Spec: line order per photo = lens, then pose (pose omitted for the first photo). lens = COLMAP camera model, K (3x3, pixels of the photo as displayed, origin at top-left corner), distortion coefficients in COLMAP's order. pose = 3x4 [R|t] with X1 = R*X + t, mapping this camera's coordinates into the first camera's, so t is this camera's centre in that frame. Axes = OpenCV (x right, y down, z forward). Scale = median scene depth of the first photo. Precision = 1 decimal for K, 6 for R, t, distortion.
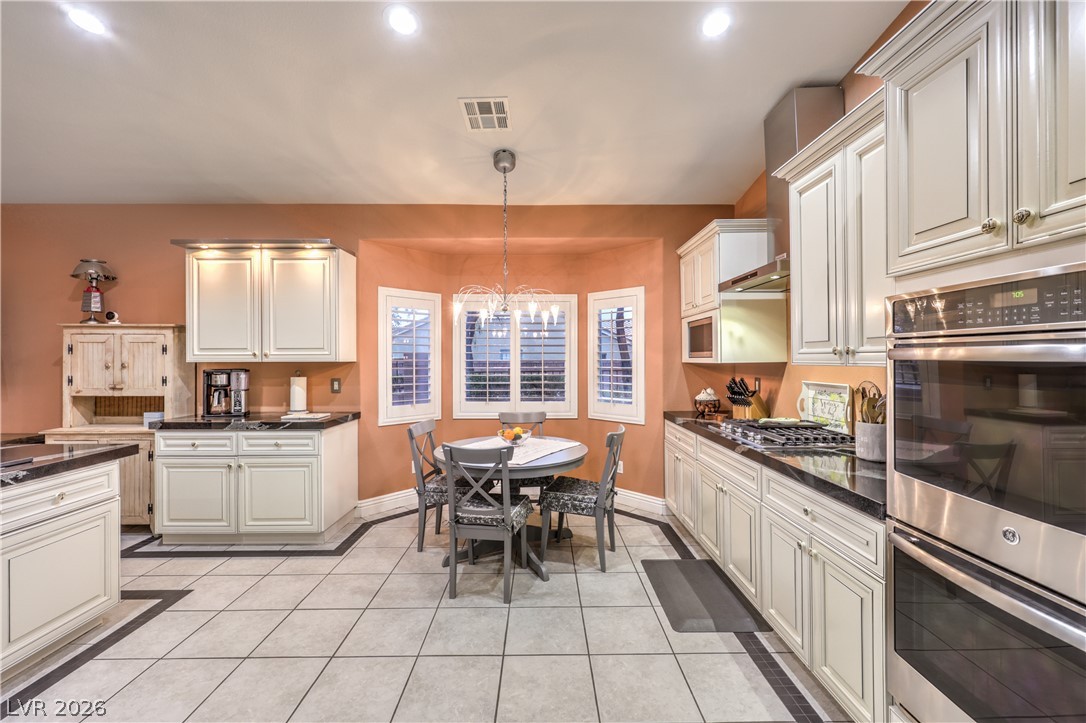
lens RADIAL K [[448.2, 0, 558.0], [0, 448.2, 356.8], [0, 0, 1]] dist [0.003150, 0.000186]
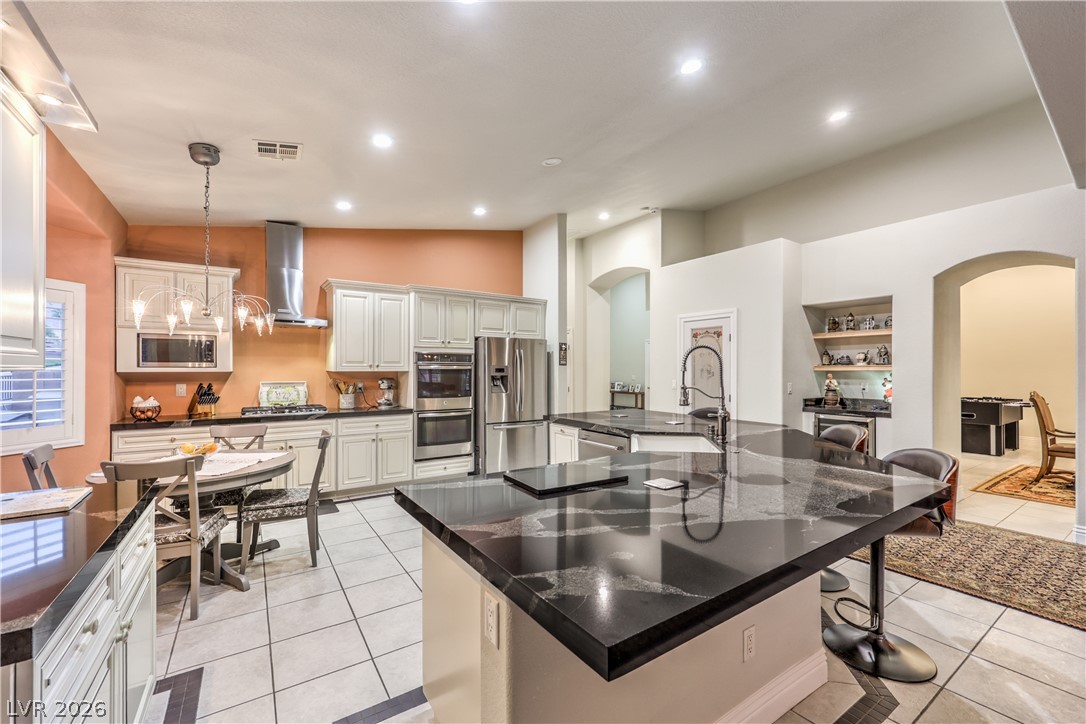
lens RADIAL K [[448.2, 0, 557.5], [0, 448.2, 367.9], [0, 0, 1]] dist [0.003150, 0.000186]
pose [[-0.563573, 0.007014, 0.826037, -1.146483], [0.000463, 0.999966, -0.008175, 0.012154], [-0.826066, -0.004225, -0.563557, 0.820199]]
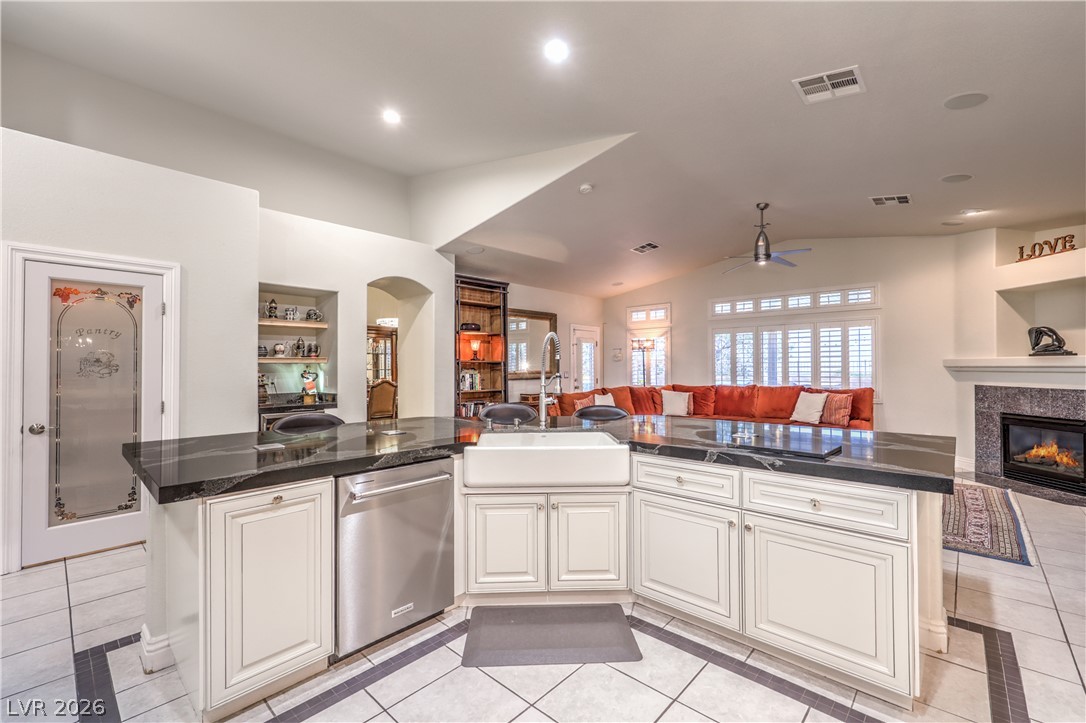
lens RADIAL K [[448.2, 0, 542.0], [0, 448.2, 367.9], [0, 0, 1]] dist [0.003150, 0.000186]
pose [[-0.685975, 0.006871, -0.727592, -0.070490], [0.005670, 0.999976, 0.004097, 0.022567], [0.727603, -0.001315, -0.685997, 0.700559]]
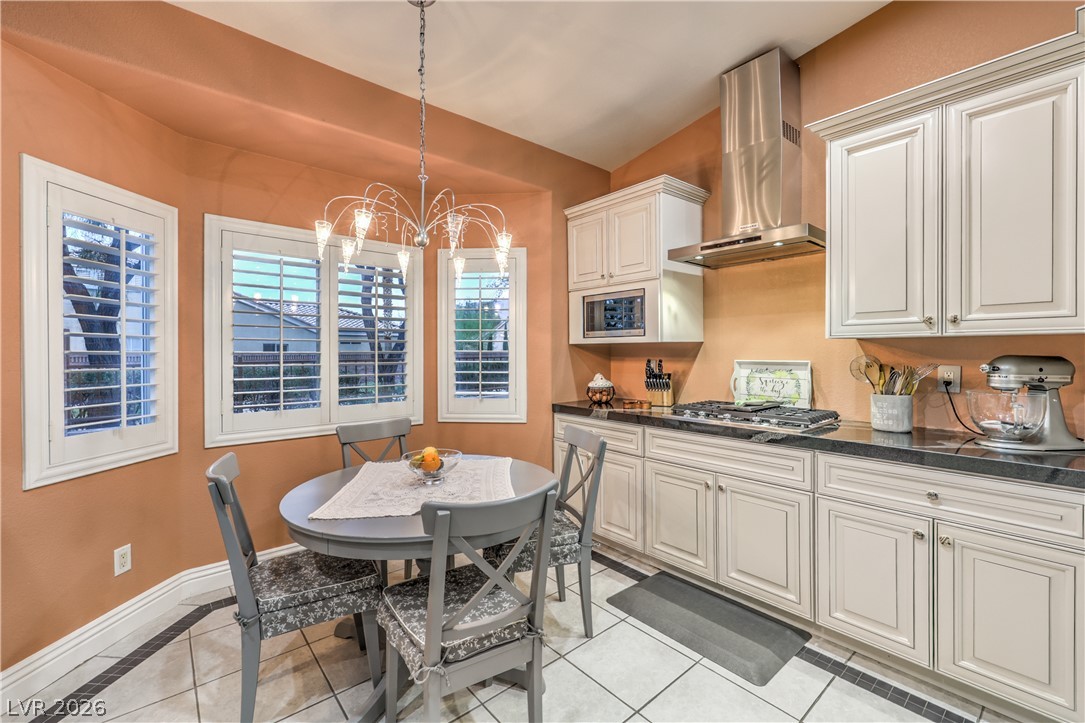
lens RADIAL K [[447.8, 0, 537.7], [0, 447.8, 352.2], [0, 0, 1]] dist [0.003150, 0.000186]
pose [[0.773226, 0.001046, 0.634129, -0.324055], [-0.001586, 0.999999, 0.000284, 0.029388], [-0.634128, -0.001225, 0.773227, 0.413433]]
